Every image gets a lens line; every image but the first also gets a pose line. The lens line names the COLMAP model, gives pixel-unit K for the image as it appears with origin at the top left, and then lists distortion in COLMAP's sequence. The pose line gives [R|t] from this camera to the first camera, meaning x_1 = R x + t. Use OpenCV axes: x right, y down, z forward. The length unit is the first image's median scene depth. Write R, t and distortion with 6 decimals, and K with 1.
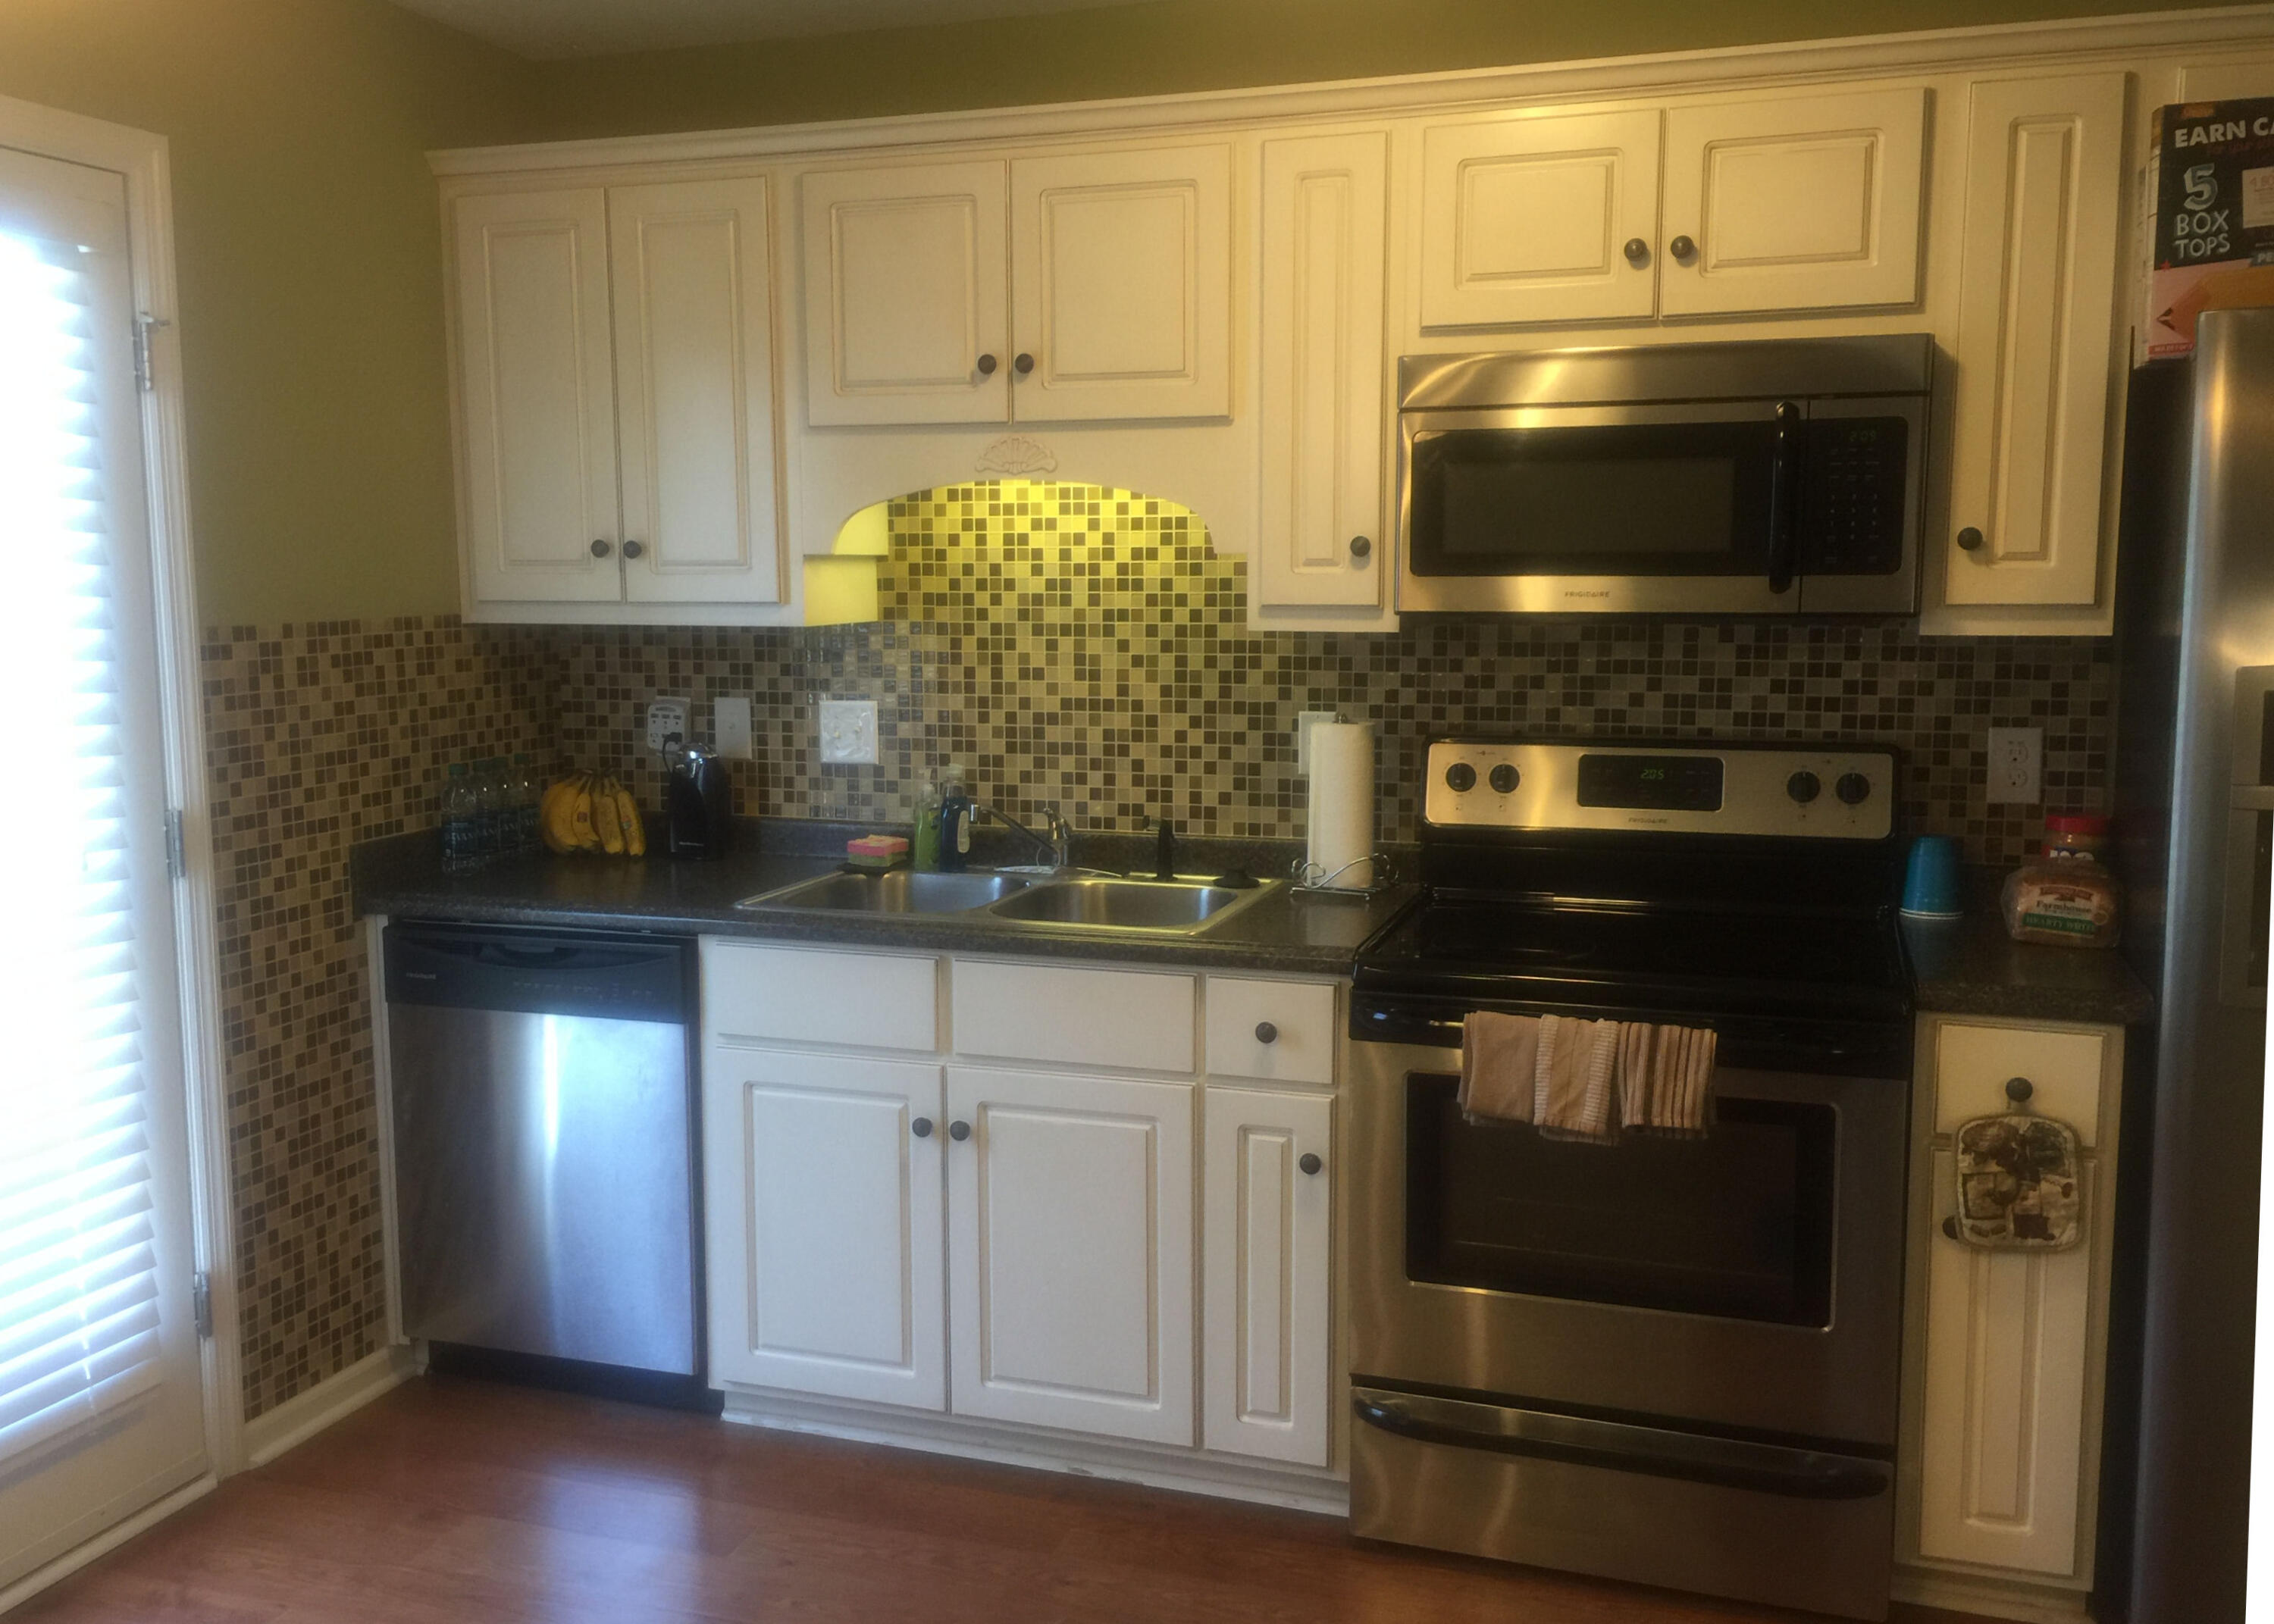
lens RADIAL K [[1990.4, 0, 1133.8], [0, 1990.4, 820.1], [0, 0, 1]] dist [0.039065, -0.052070]
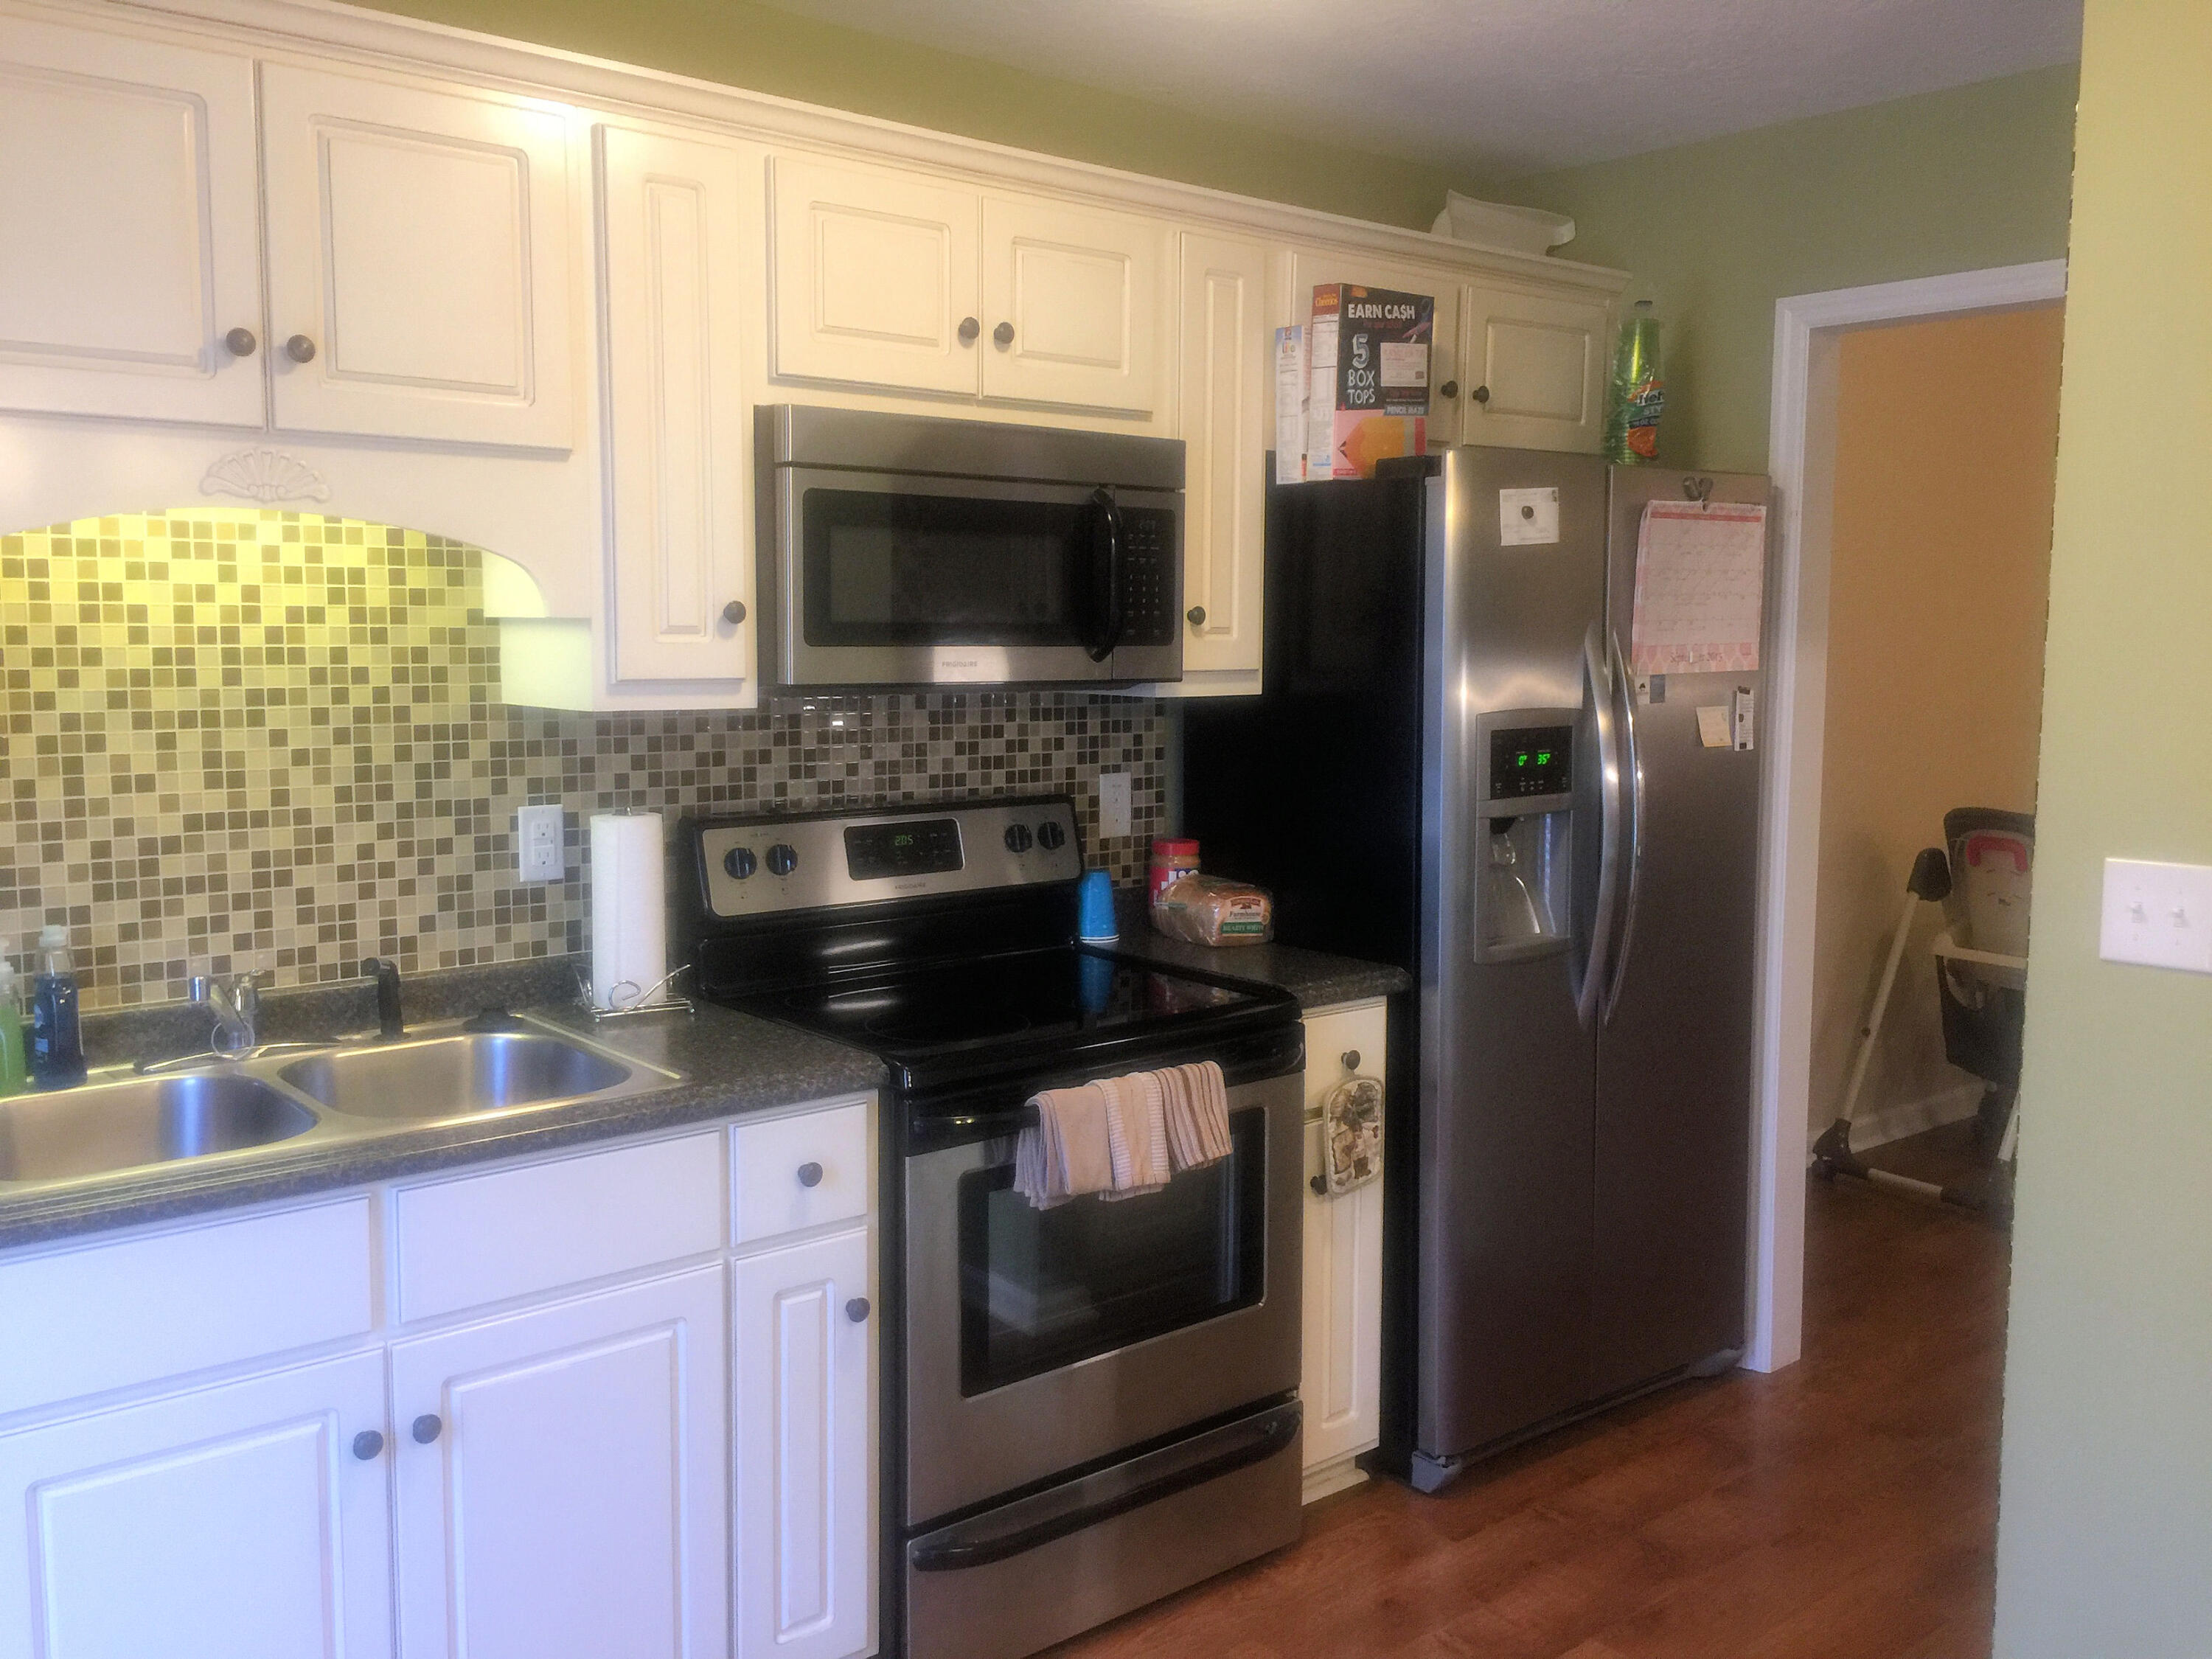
lens RADIAL K [[1868.5, 0, 1107.2], [0, 1868.5, 813.4], [0, 0, 1]] dist [0.048413, -0.044132]
pose [[0.520727, -0.077907, 0.850161, -0.488295], [0.103135, 0.994275, 0.027943, -0.051978], [-0.847471, 0.073130, 0.525780, 0.407300]]
